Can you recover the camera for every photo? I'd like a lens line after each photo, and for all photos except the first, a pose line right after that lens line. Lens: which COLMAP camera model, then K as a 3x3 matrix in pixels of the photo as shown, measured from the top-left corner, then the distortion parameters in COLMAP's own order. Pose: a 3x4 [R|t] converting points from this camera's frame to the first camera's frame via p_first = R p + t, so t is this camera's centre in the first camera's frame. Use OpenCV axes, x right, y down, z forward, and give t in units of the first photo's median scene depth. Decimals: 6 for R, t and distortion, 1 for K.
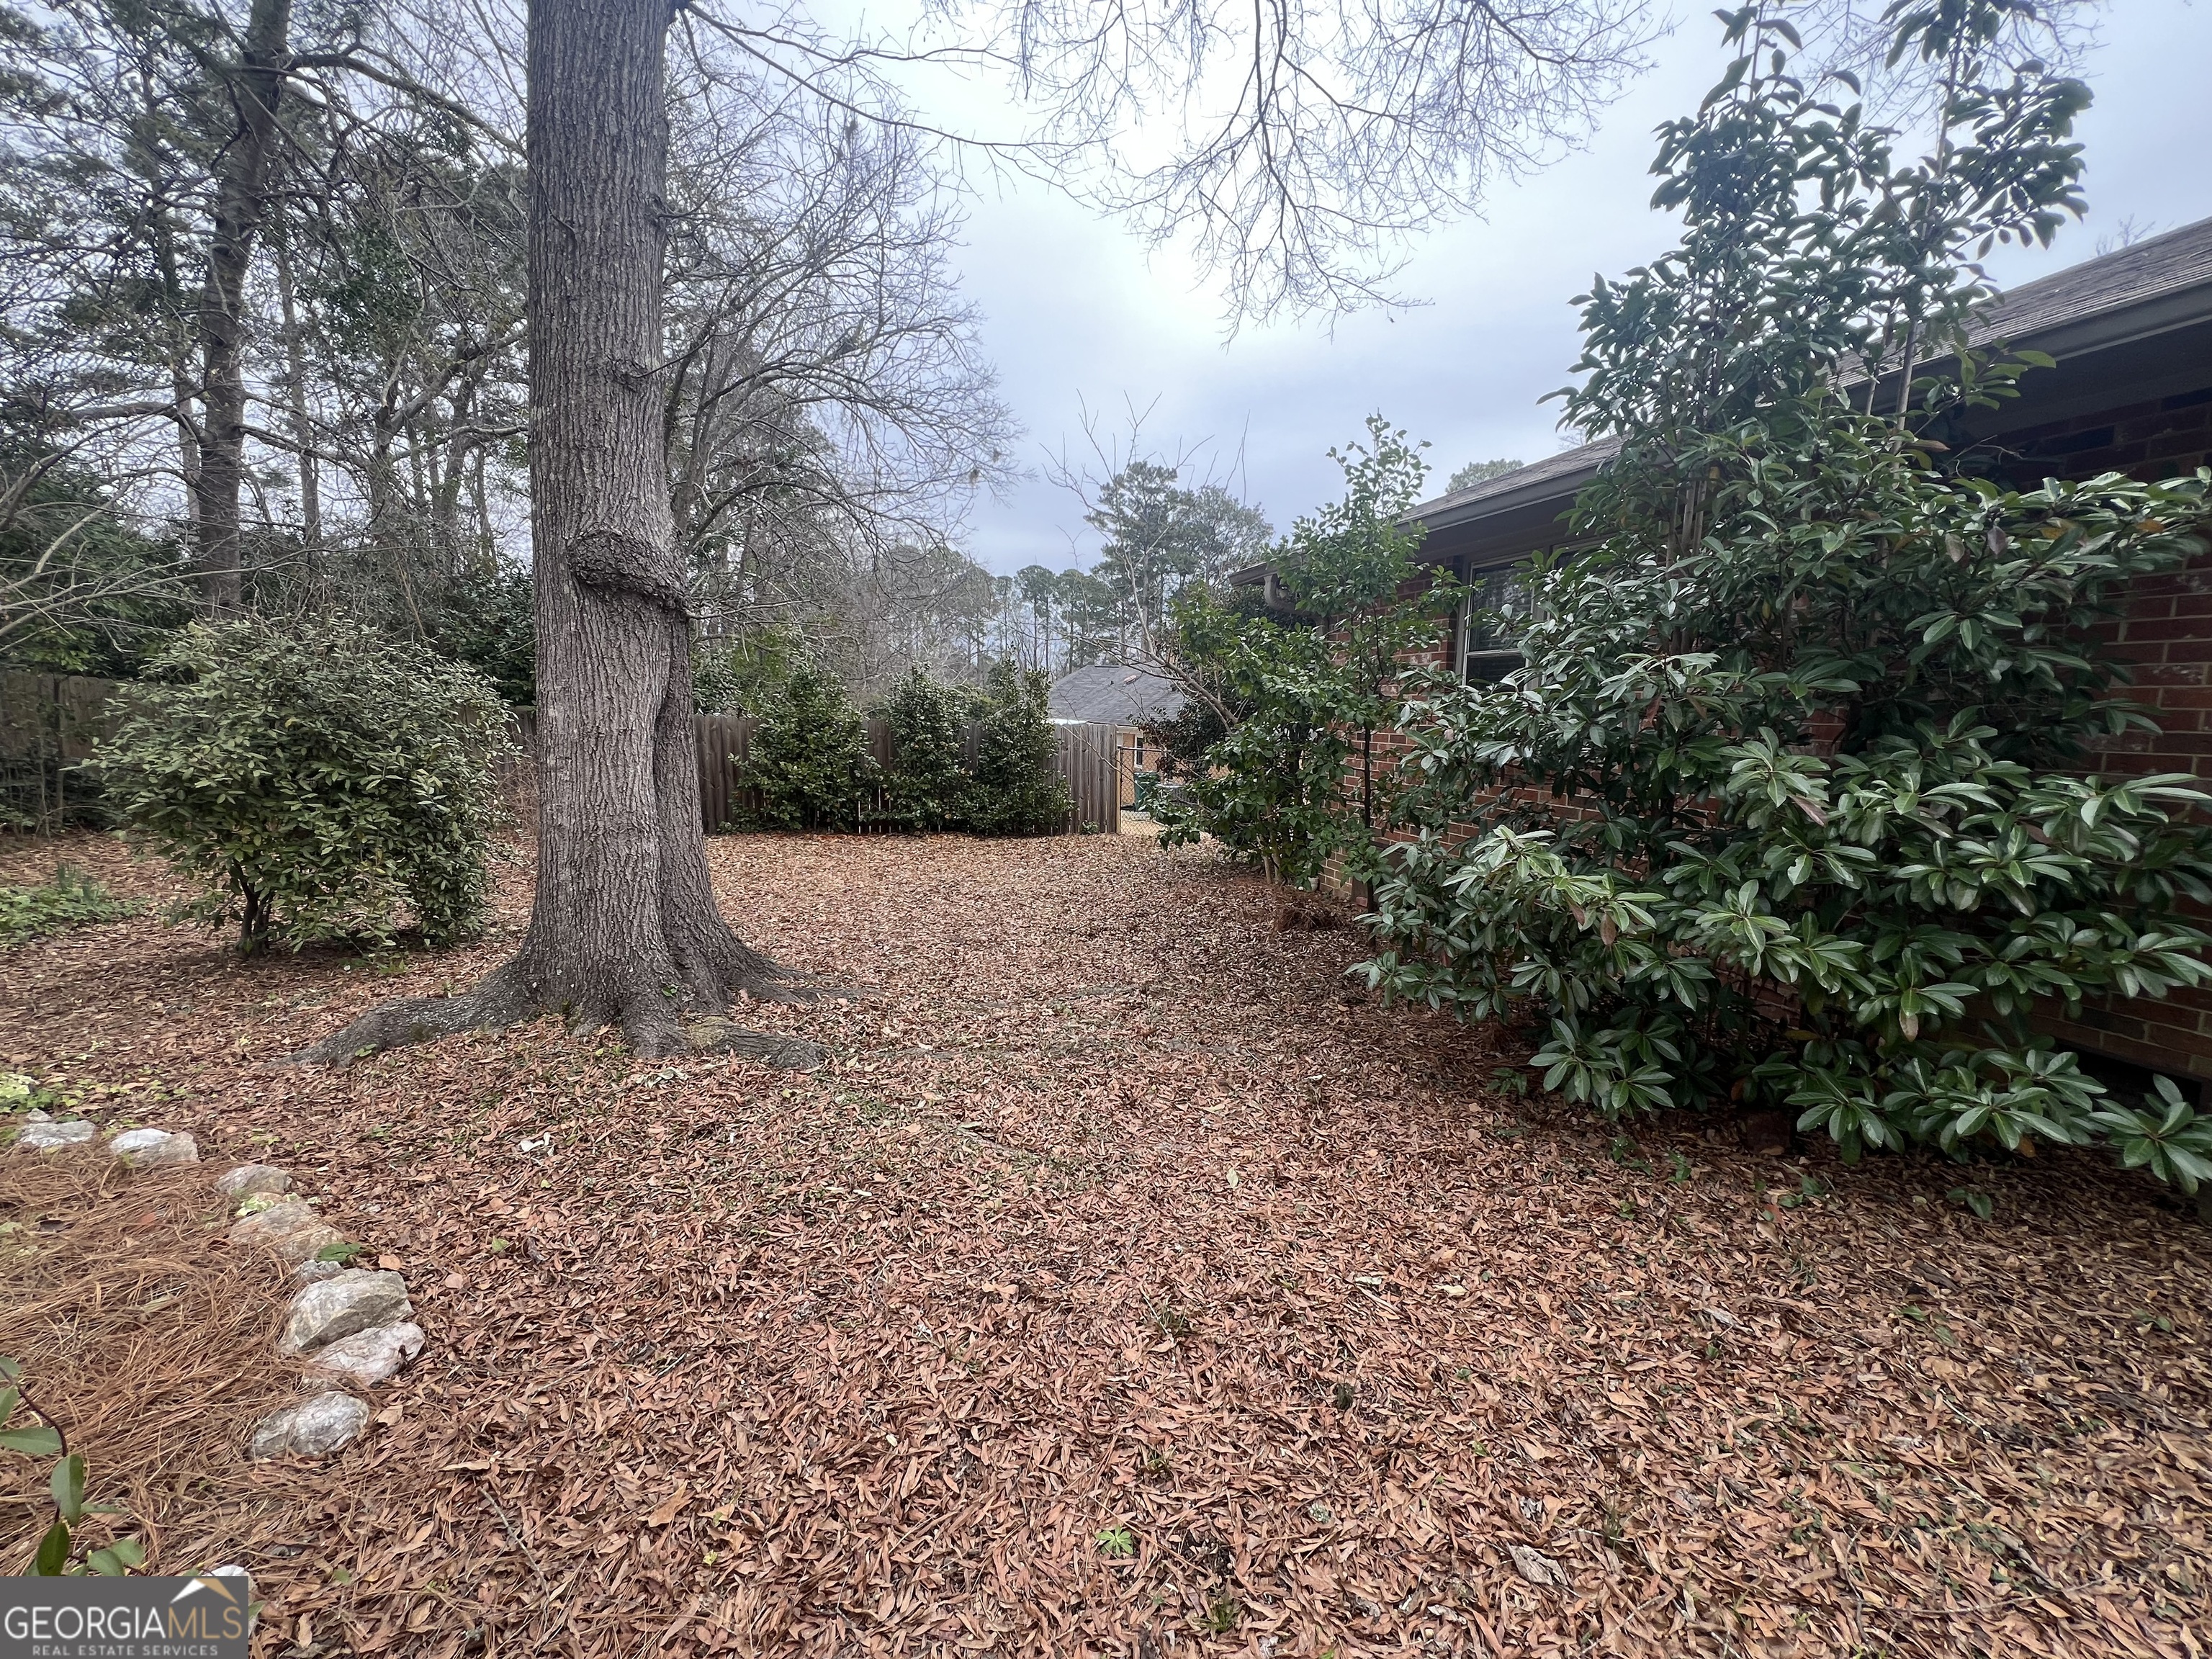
lens RADIAL K [[886.3, 0, 1108.3], [0, 886.3, 829.7], [0, 0, 1]] dist [0.000594, -0.000227]
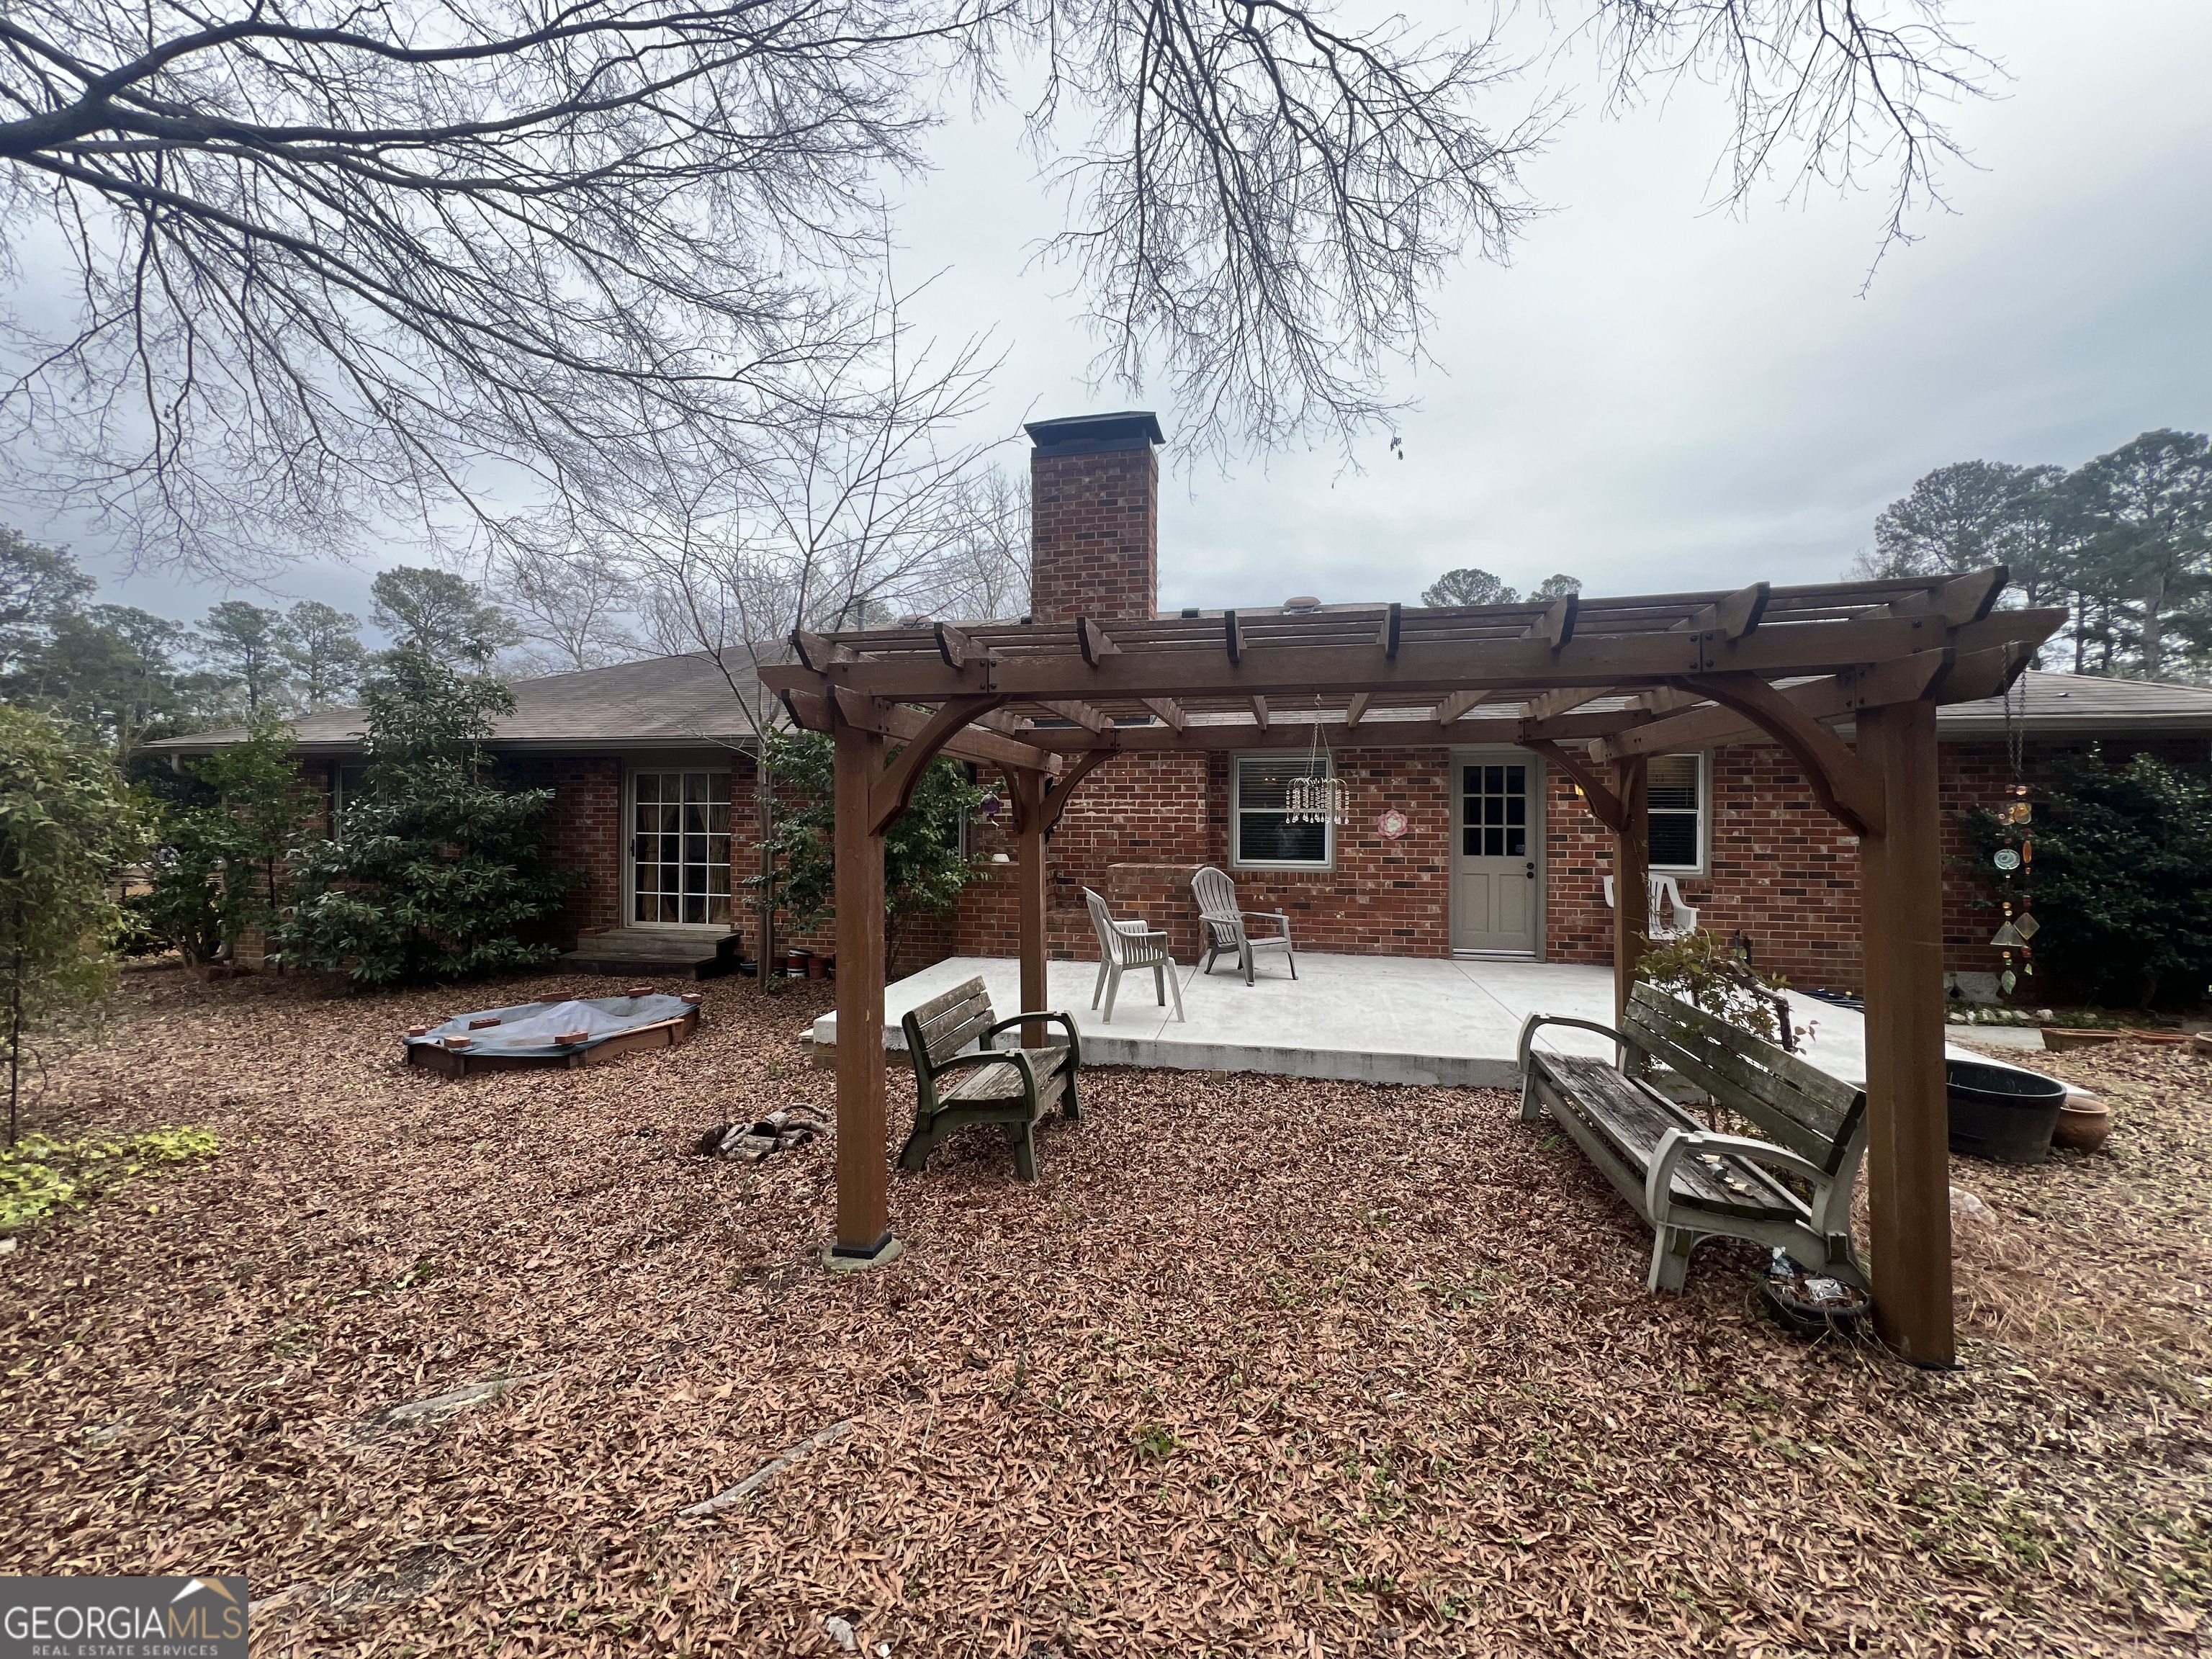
lens RADIAL K [[886.3, 0, 1111.1], [0, 886.3, 823.3], [0, 0, 1]] dist [0.000594, -0.000227]
pose [[0.507775, -0.003490, 0.861482, -0.750281], [0.117882, 0.990867, -0.065467, 0.256396], [-0.853386, 0.134796, 0.503550, -2.634890]]
